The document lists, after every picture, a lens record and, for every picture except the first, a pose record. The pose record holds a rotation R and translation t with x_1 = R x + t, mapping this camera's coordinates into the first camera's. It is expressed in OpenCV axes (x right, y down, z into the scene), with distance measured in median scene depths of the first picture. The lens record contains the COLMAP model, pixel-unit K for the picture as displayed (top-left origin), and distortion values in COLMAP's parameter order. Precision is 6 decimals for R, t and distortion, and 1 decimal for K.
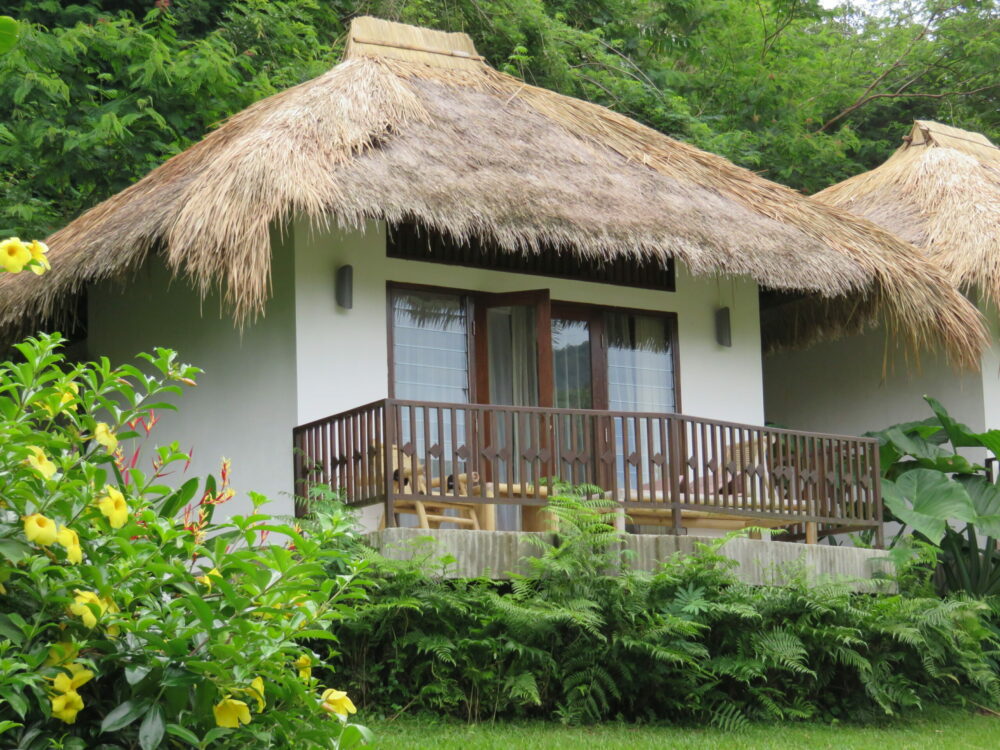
lens RADIAL K [[2430.1, 0, 500.0], [0, 2430.1, 375.0], [0, 0, 1]] dist [-0.018127, 0.626903]
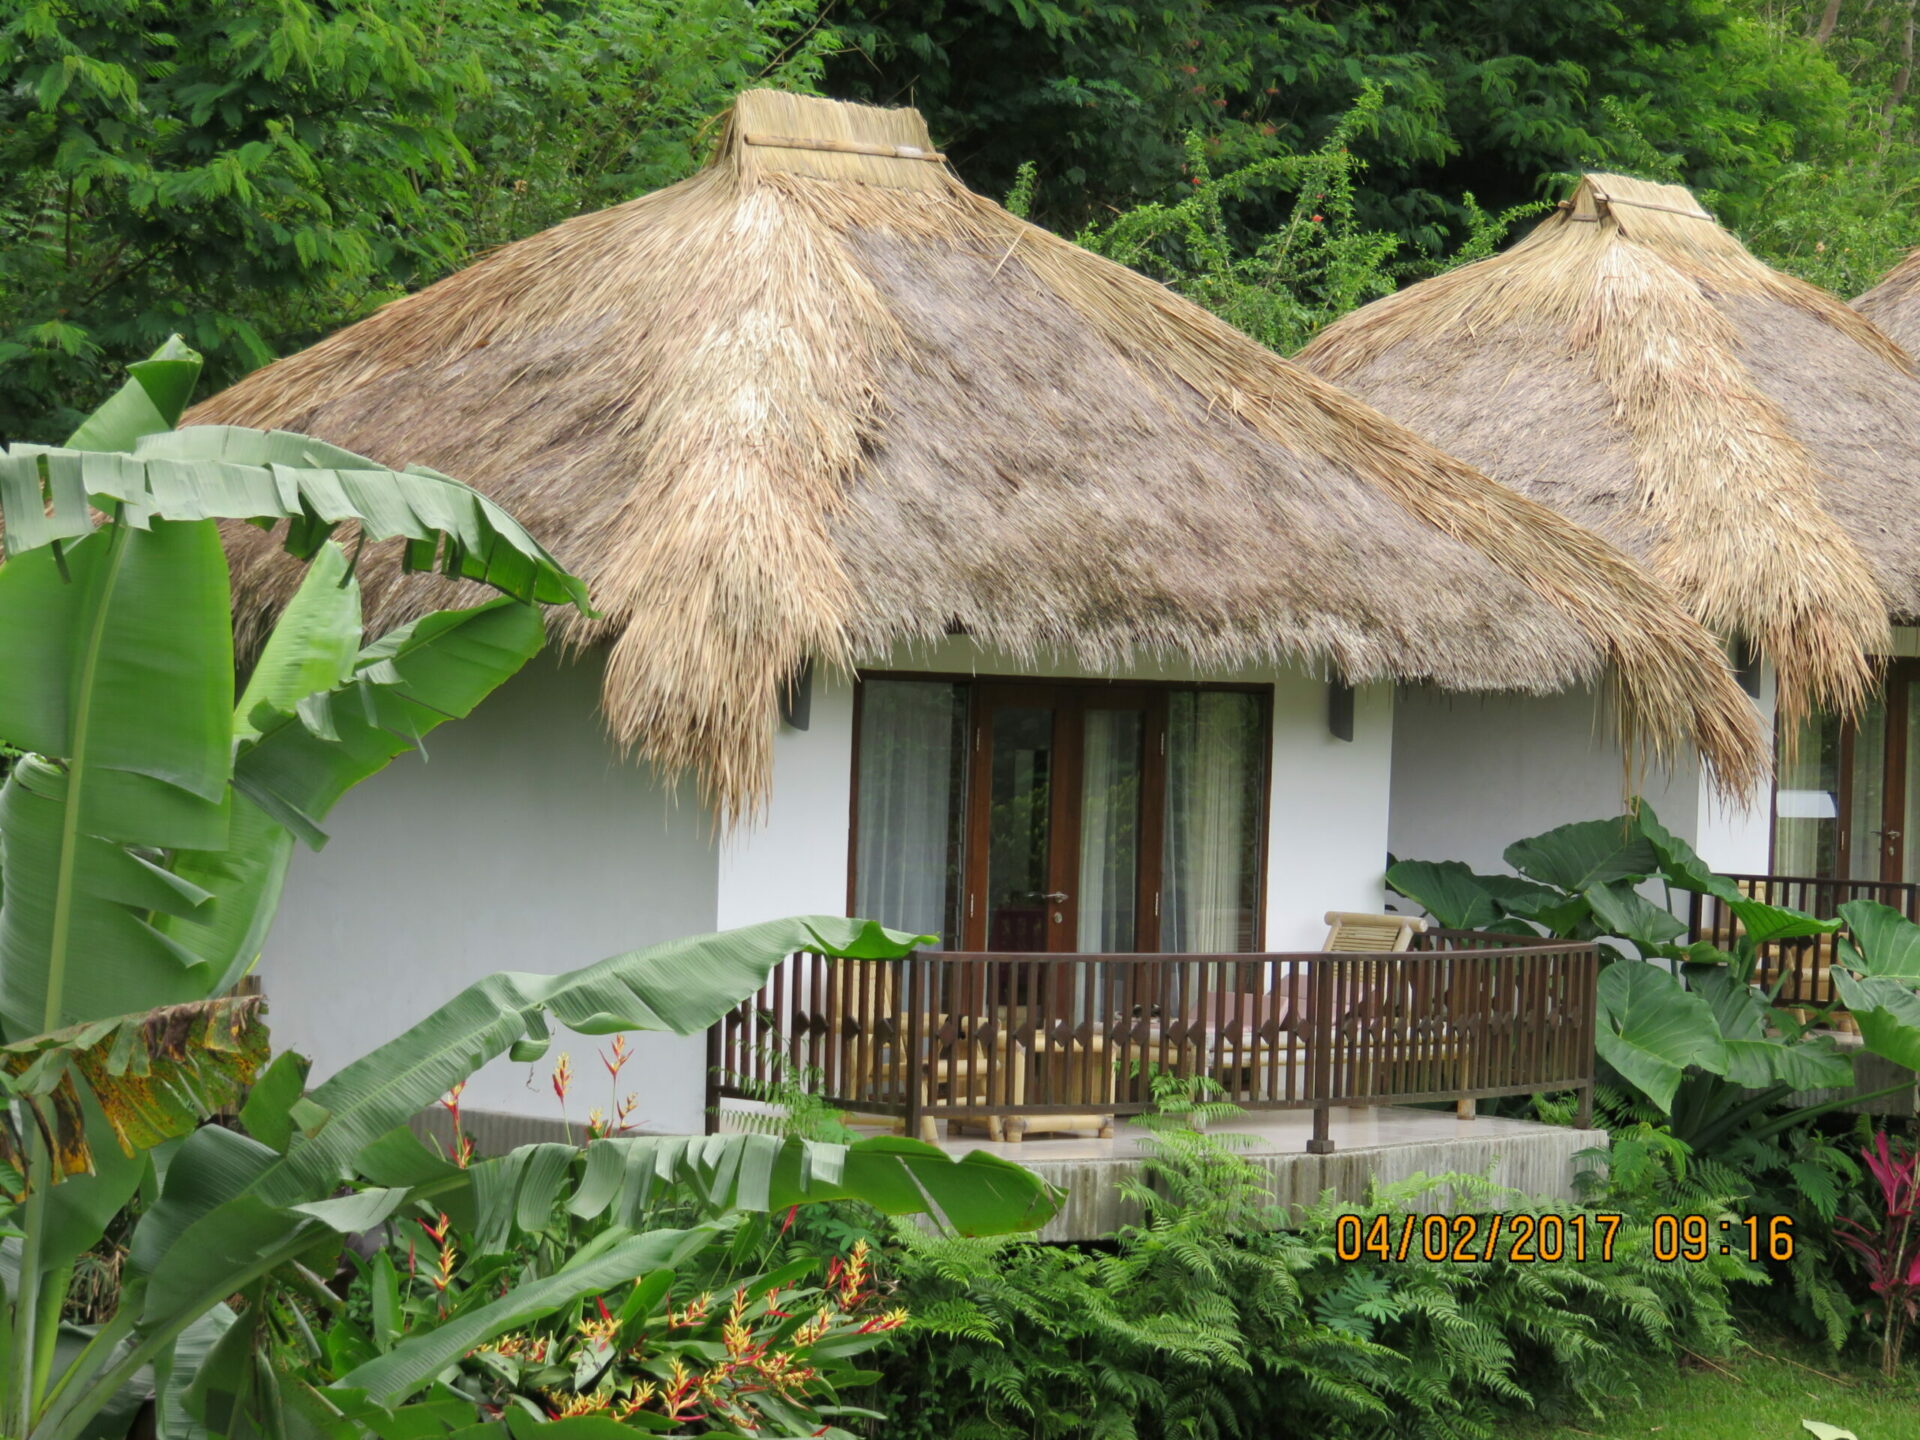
lens RADIAL K [[5598.9, 0, 960.0], [0, 5598.9, 720.0], [0, 0, 1]] dist [0.031358, -0.072355]
pose [[0.980538, 0.061116, 0.186577, -0.268442], [-0.095593, 0.978678, 0.181802, -0.270099], [-0.171488, -0.196099, 0.965473, -0.318387]]
